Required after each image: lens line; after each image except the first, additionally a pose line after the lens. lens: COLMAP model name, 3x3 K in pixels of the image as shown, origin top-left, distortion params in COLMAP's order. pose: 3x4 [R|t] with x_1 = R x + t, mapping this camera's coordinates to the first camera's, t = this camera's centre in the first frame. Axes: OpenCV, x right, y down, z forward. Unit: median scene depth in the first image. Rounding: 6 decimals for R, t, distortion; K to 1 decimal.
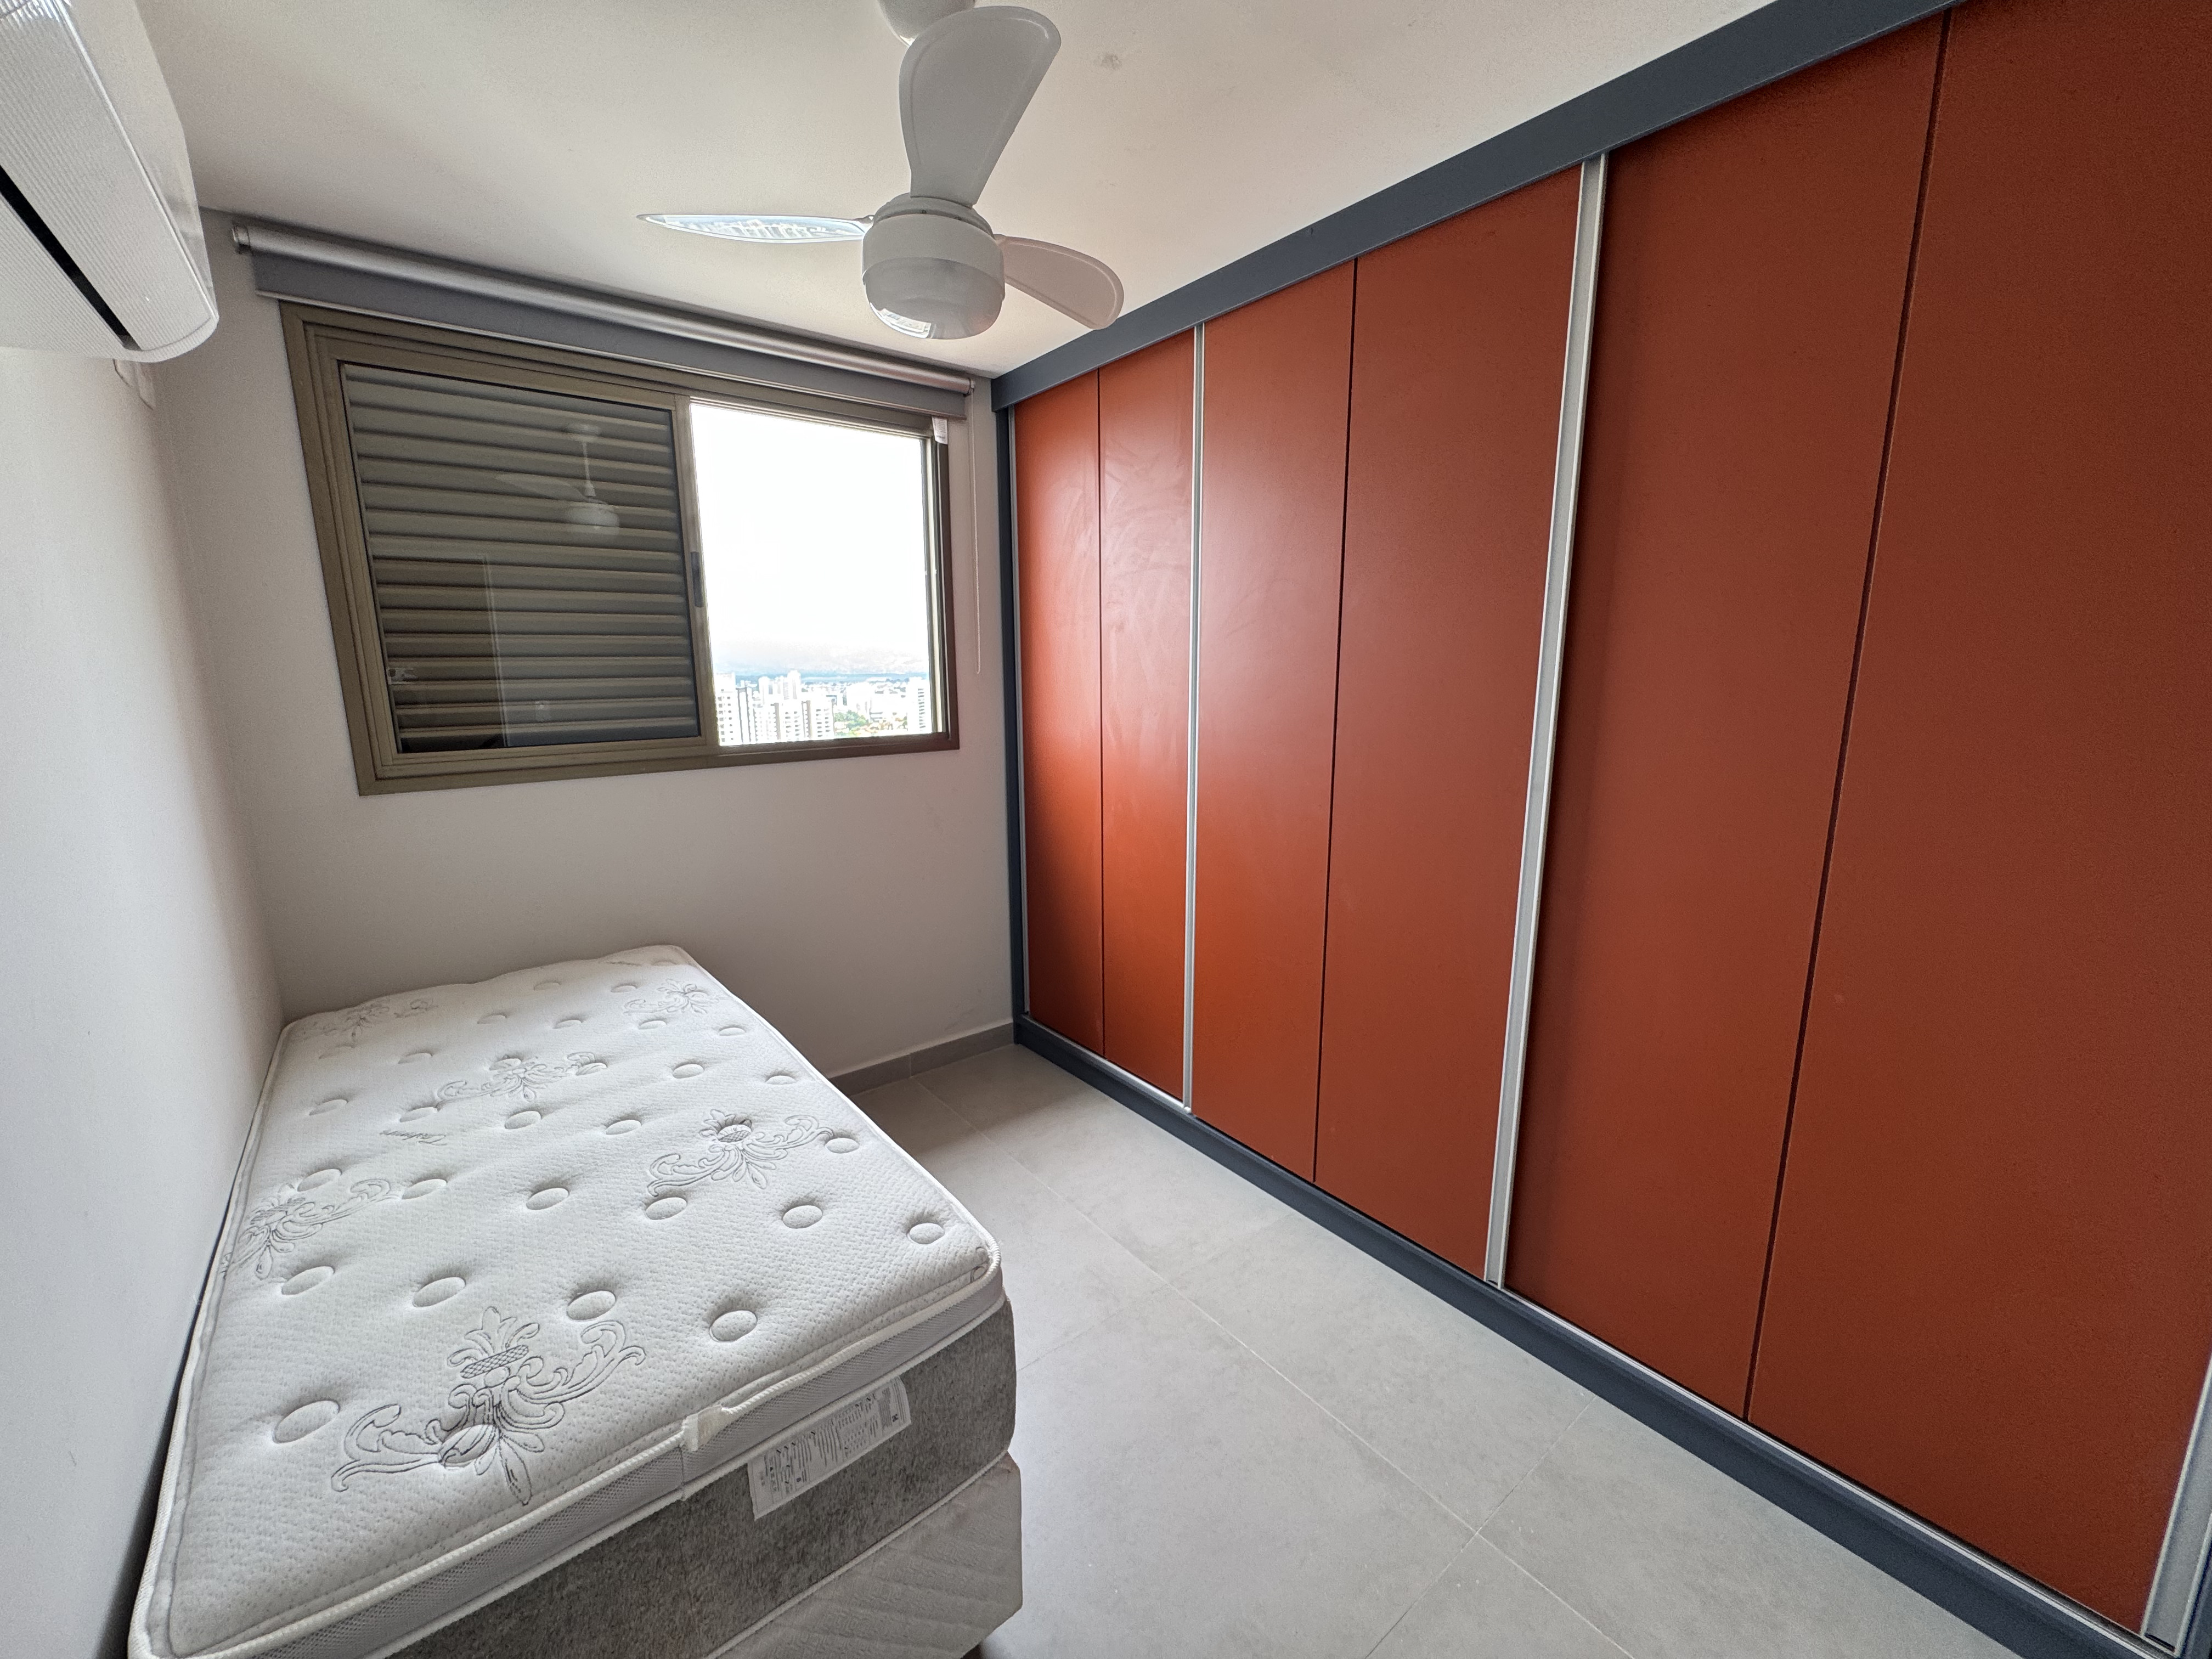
lens RADIAL K [[885.0, 0, 1097.6], [0, 885.0, 828.8], [0, 0, 1]] dist [-0.001712, 0.000137]
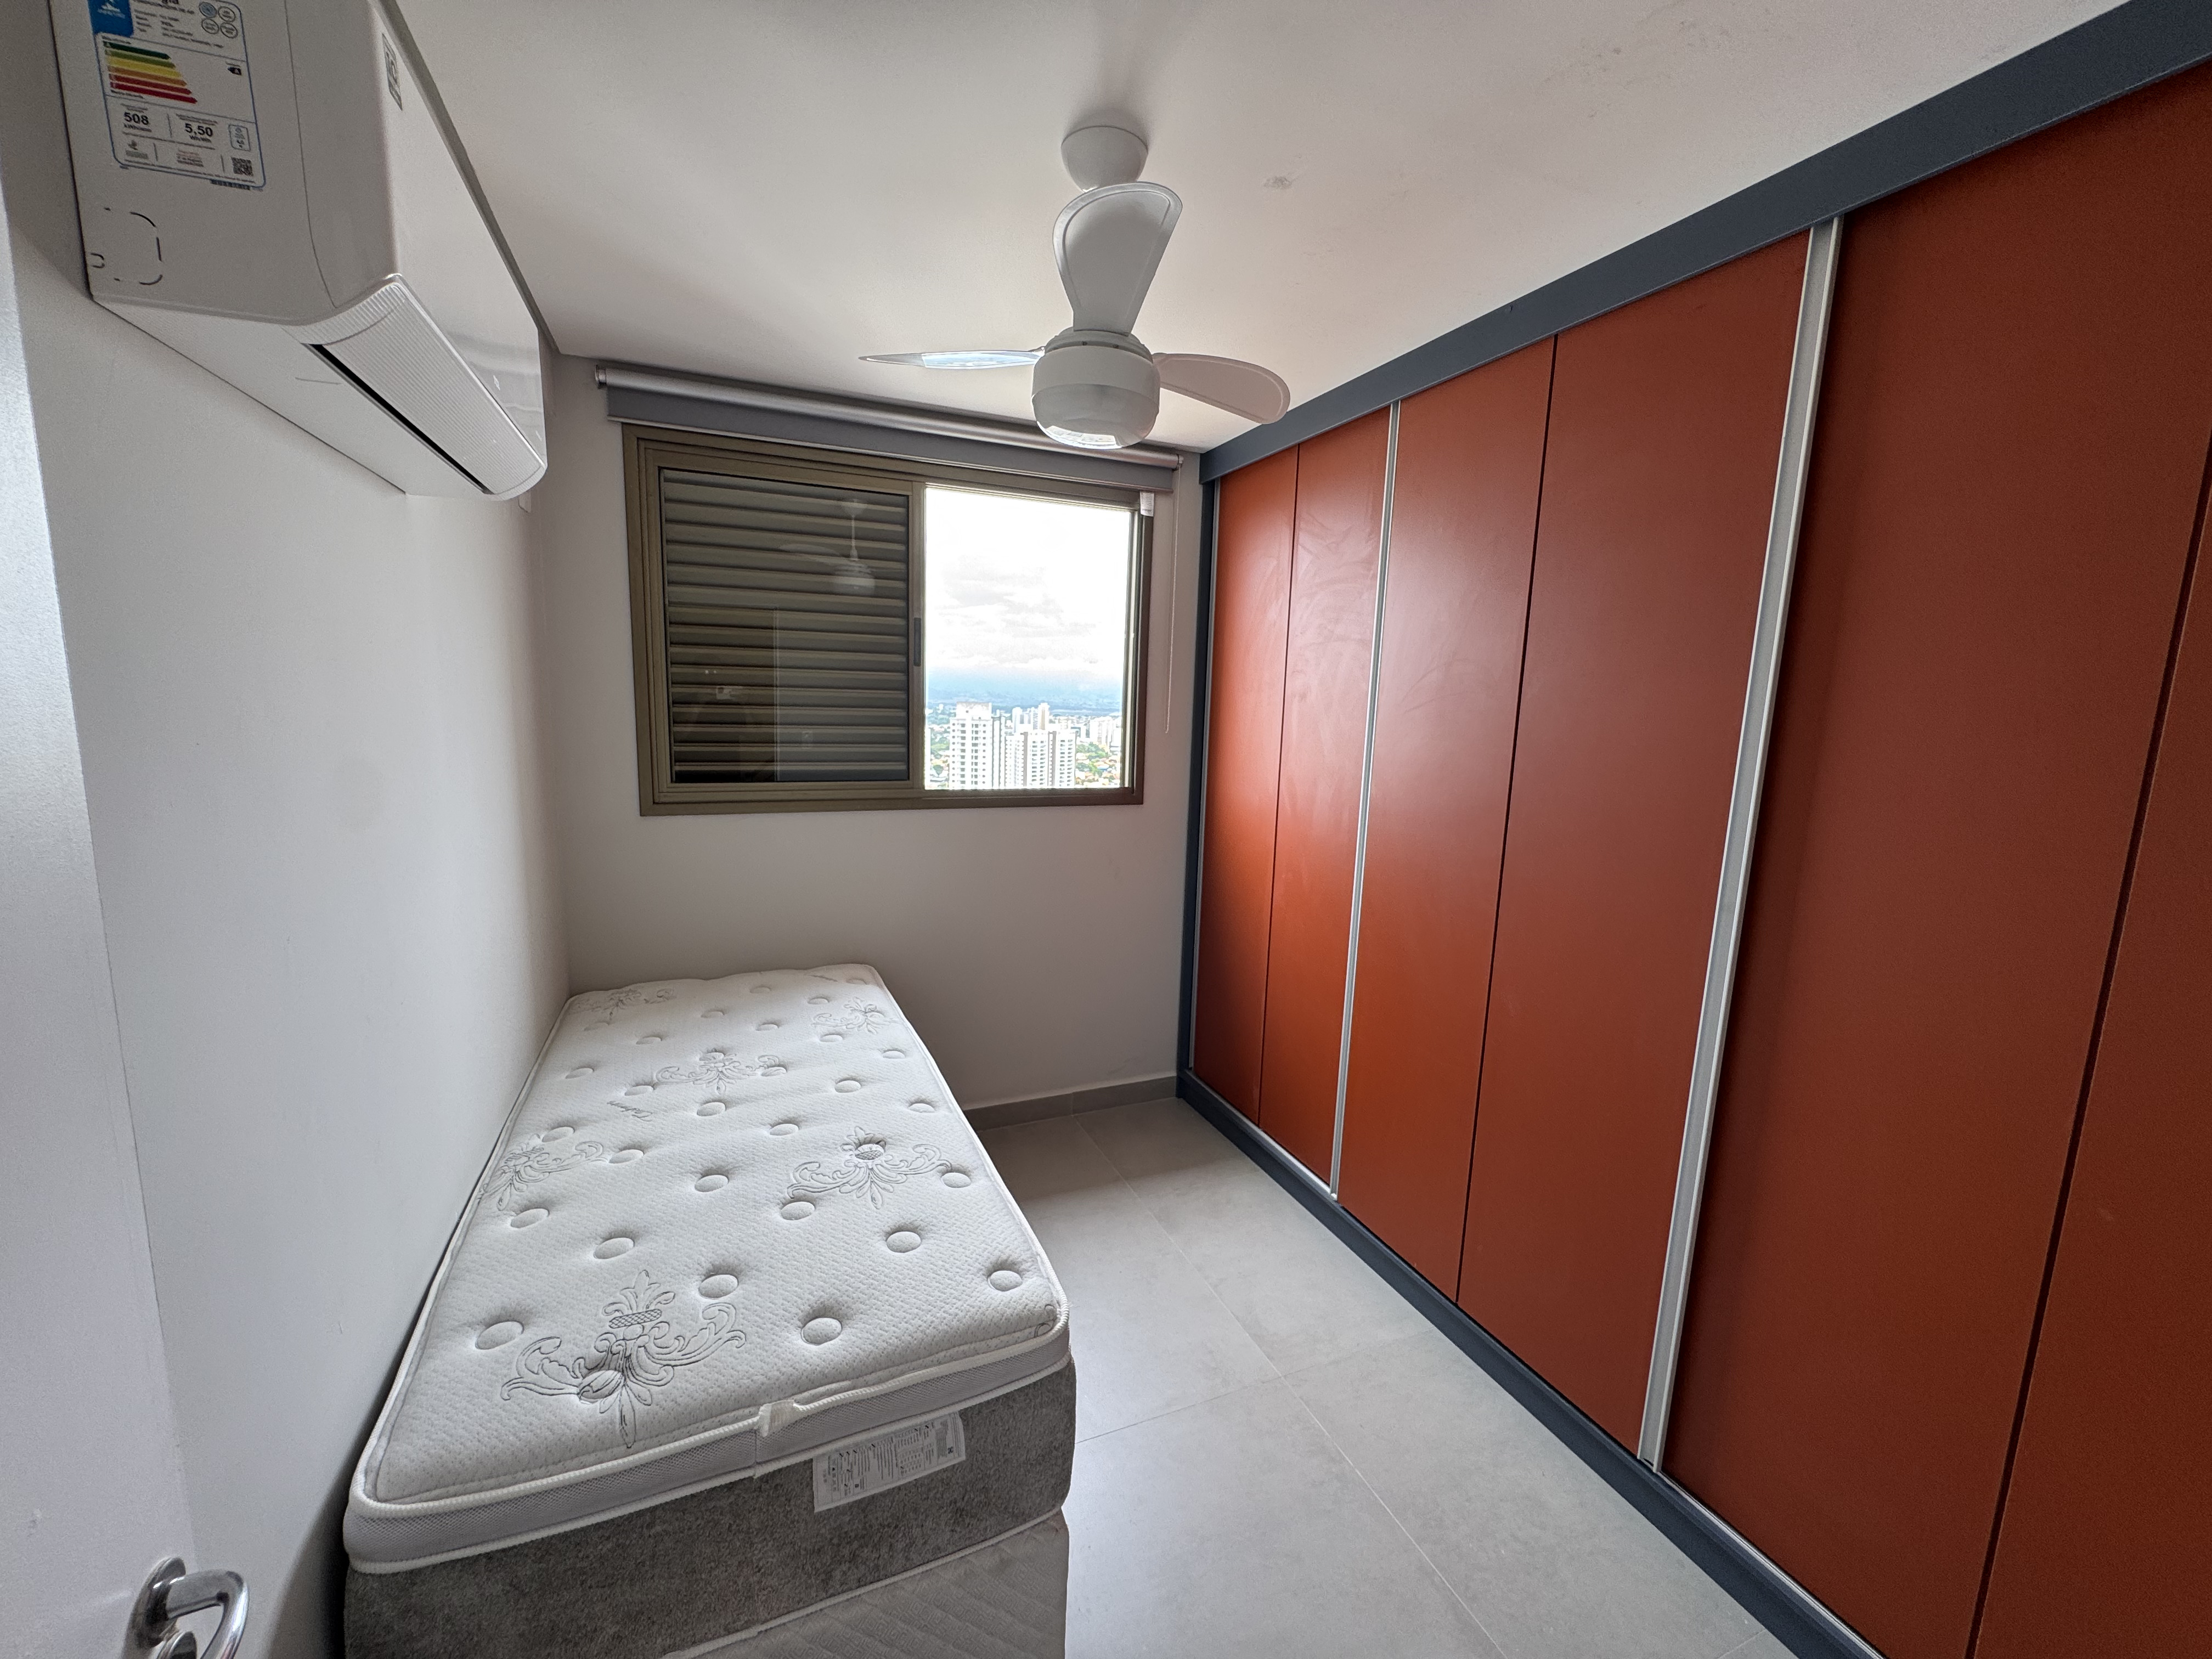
lens RADIAL K [[885.0, 0, 1103.1], [0, 885.0, 826.7], [0, 0, 1]] dist [-0.001712, 0.000137]
pose [[0.964315, 0.074434, -0.254079, 0.100938], [-0.085305, 0.995840, -0.032023, -0.042266], [0.250638, 0.052554, 0.966653, -0.019293]]
